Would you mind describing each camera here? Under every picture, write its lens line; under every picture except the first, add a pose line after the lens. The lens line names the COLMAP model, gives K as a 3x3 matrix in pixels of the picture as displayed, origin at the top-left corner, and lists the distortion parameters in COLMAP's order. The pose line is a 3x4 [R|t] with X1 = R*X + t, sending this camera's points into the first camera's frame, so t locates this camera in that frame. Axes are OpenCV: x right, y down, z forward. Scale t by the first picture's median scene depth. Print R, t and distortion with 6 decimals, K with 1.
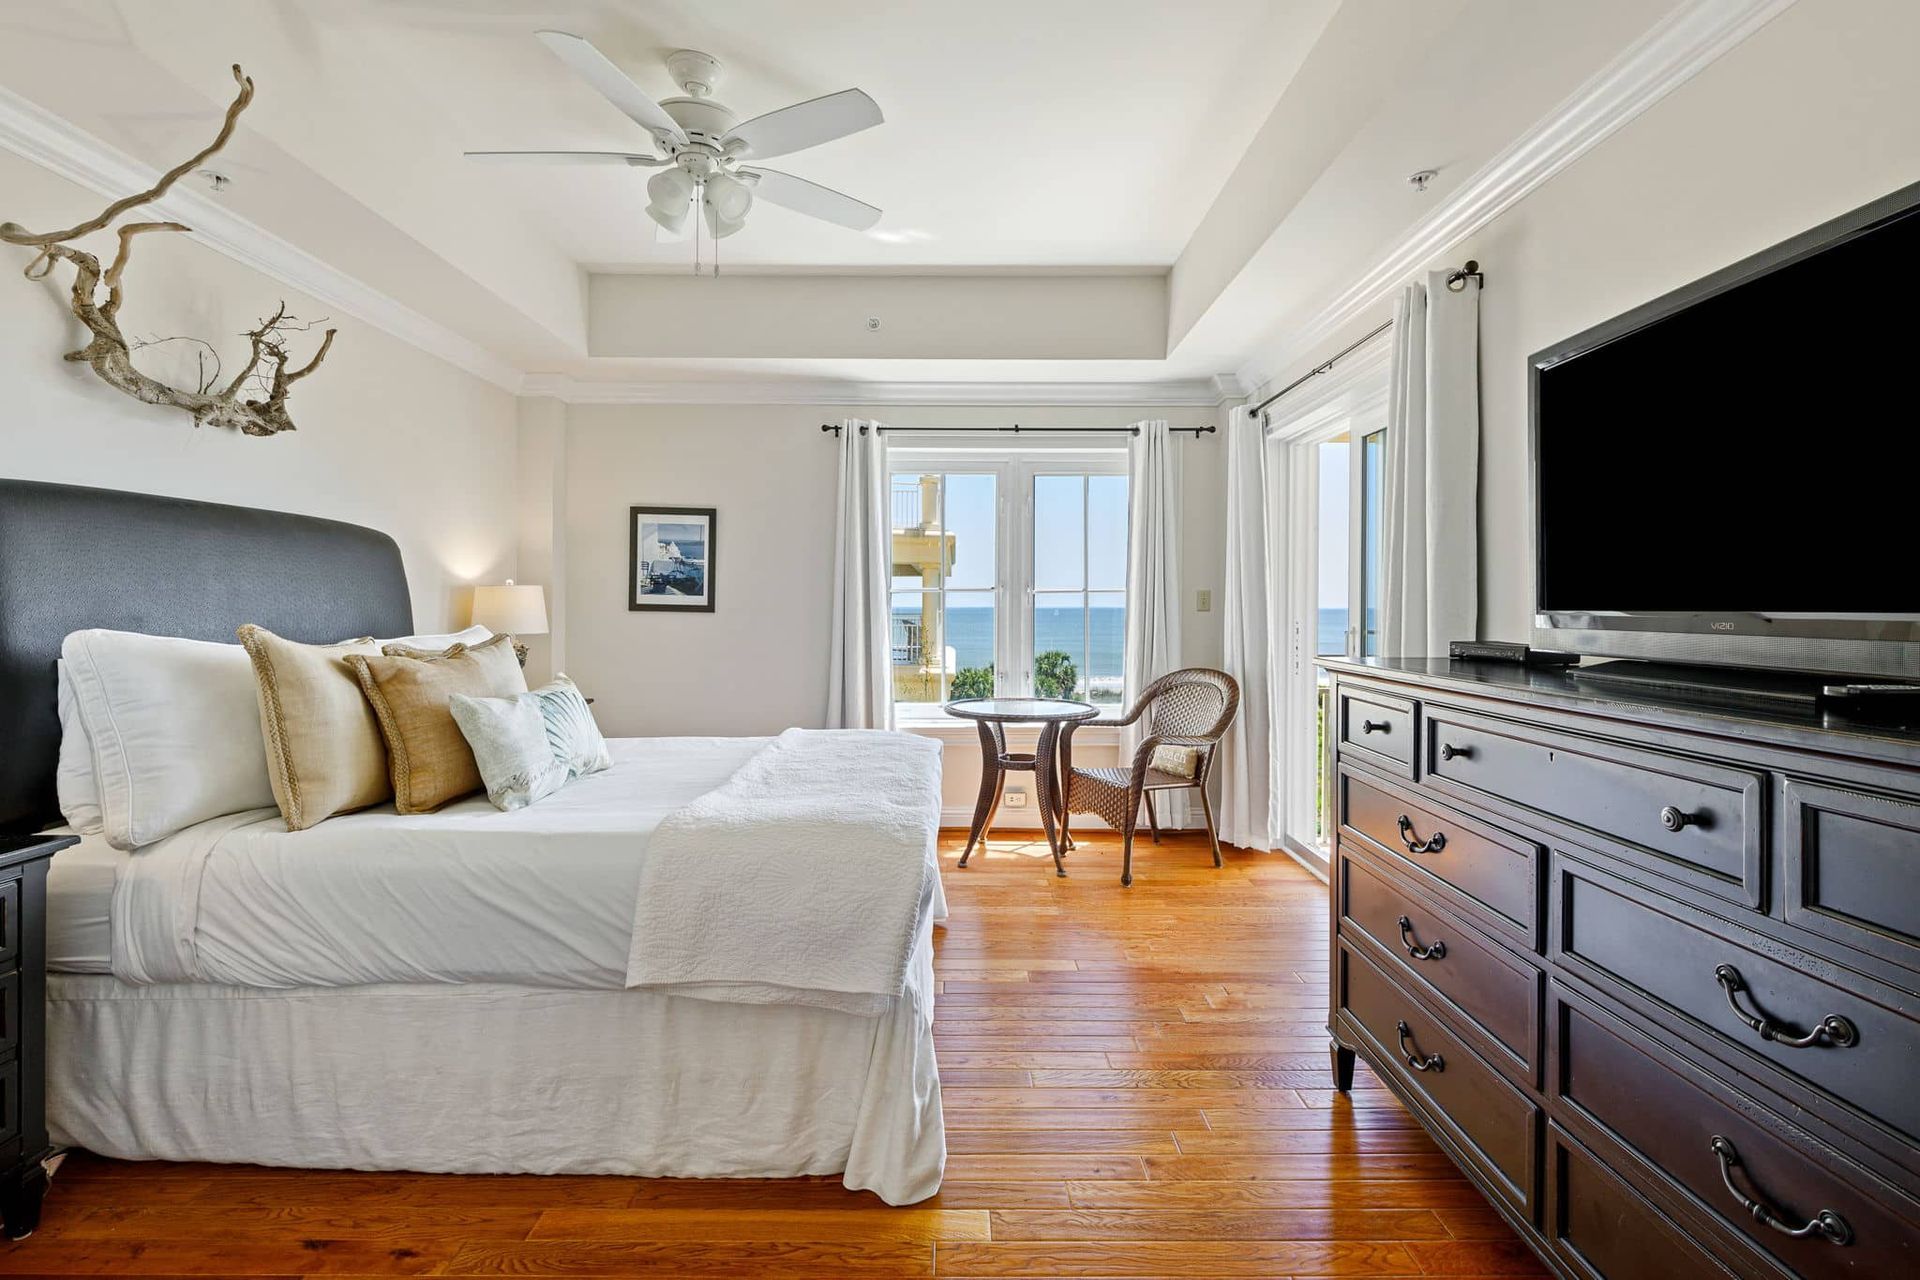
lens RADIAL K [[890.1, 0, 960.9], [0, 890.1, 603.3], [0, 0, 1]] dist [0.019464, 0.000222]
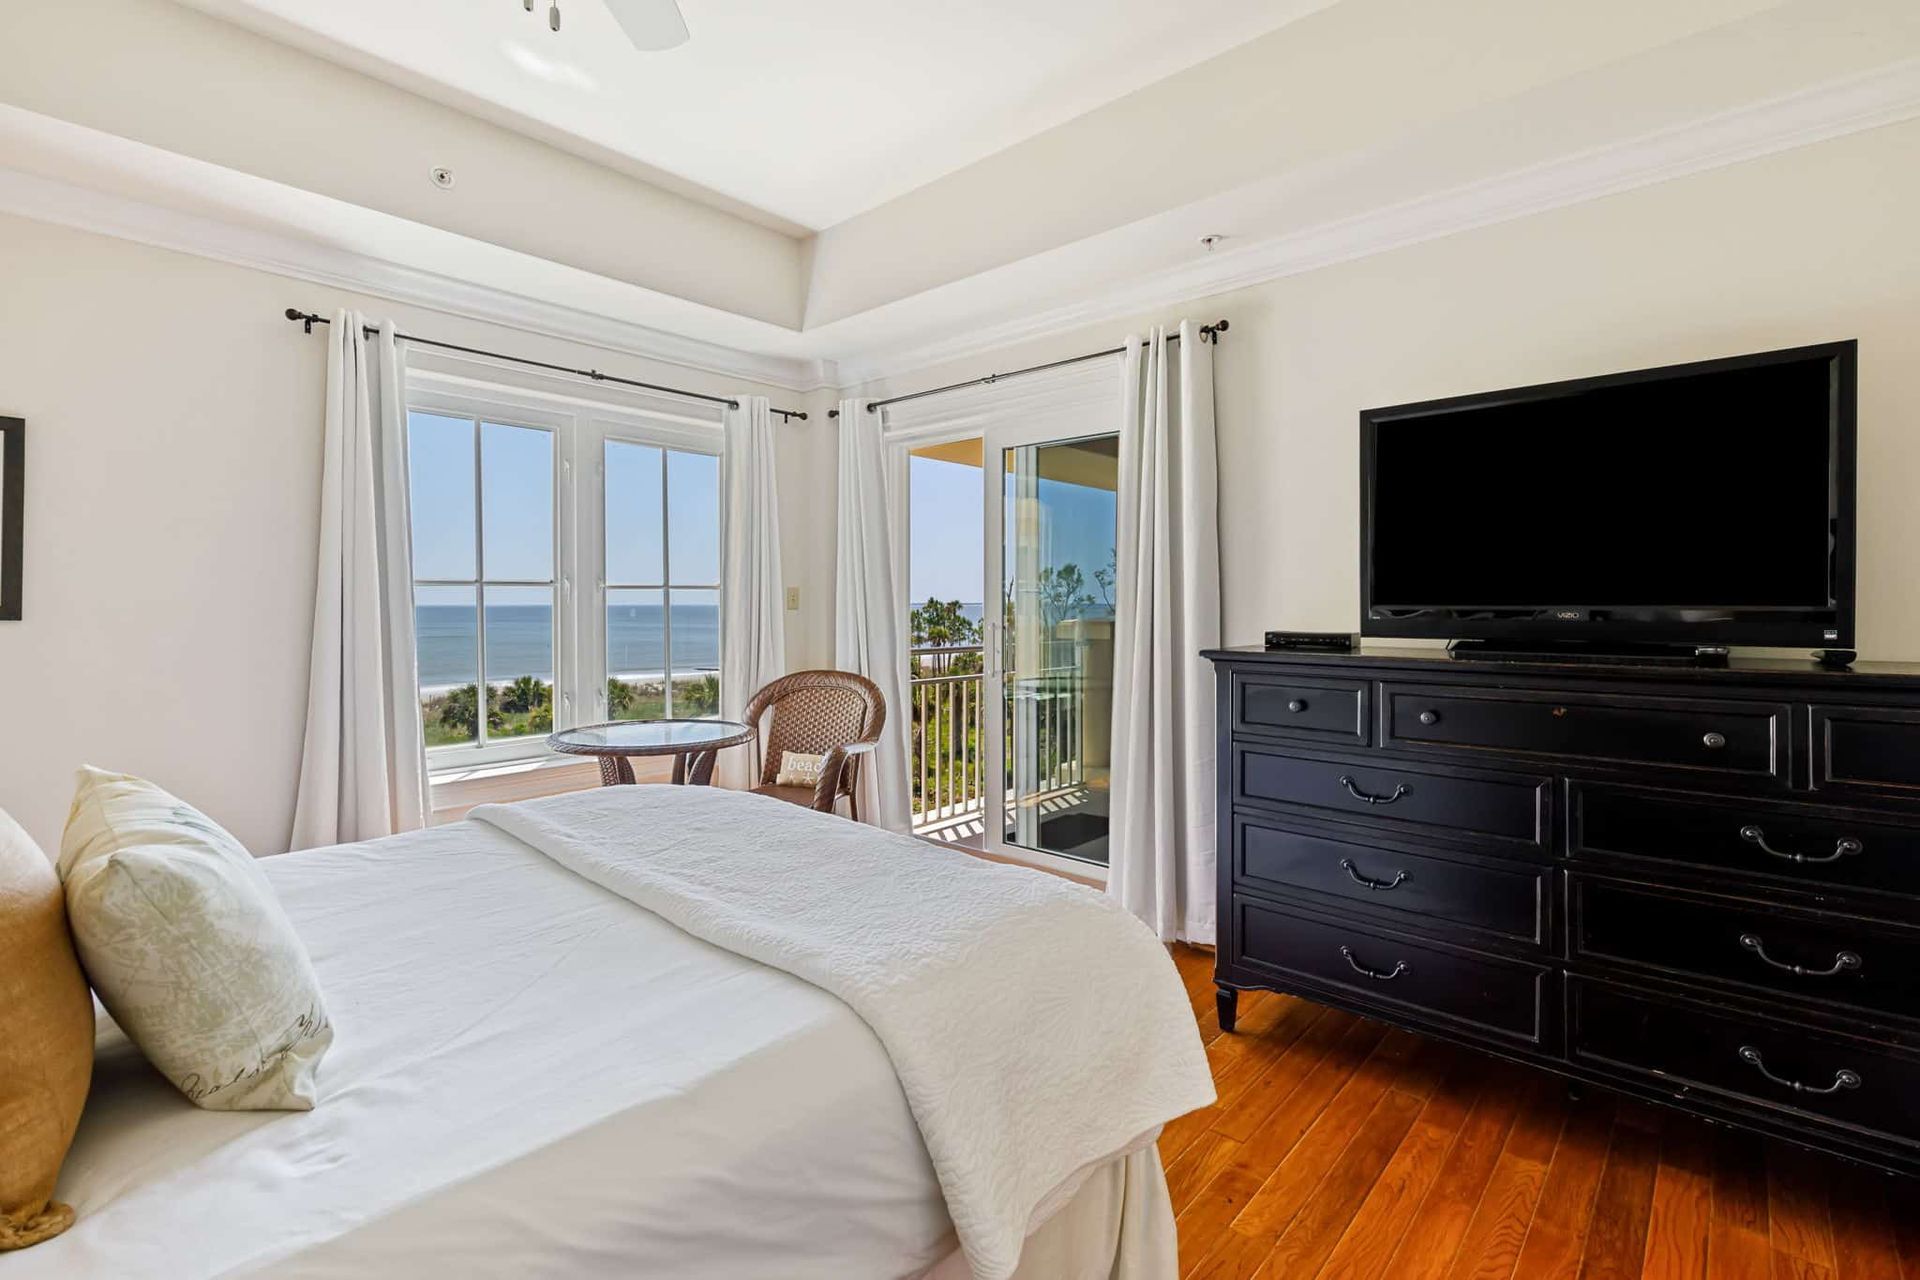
lens RADIAL K [[890.1, 0, 960.9], [0, 890.1, 603.3], [0, 0, 1]] dist [0.019464, 0.000222]
pose [[0.660934, -0.004662, 0.750430, -0.319120], [0.000852, 0.999985, 0.005463, -0.002167], [-0.750444, -0.002971, 0.660928, 0.254100]]
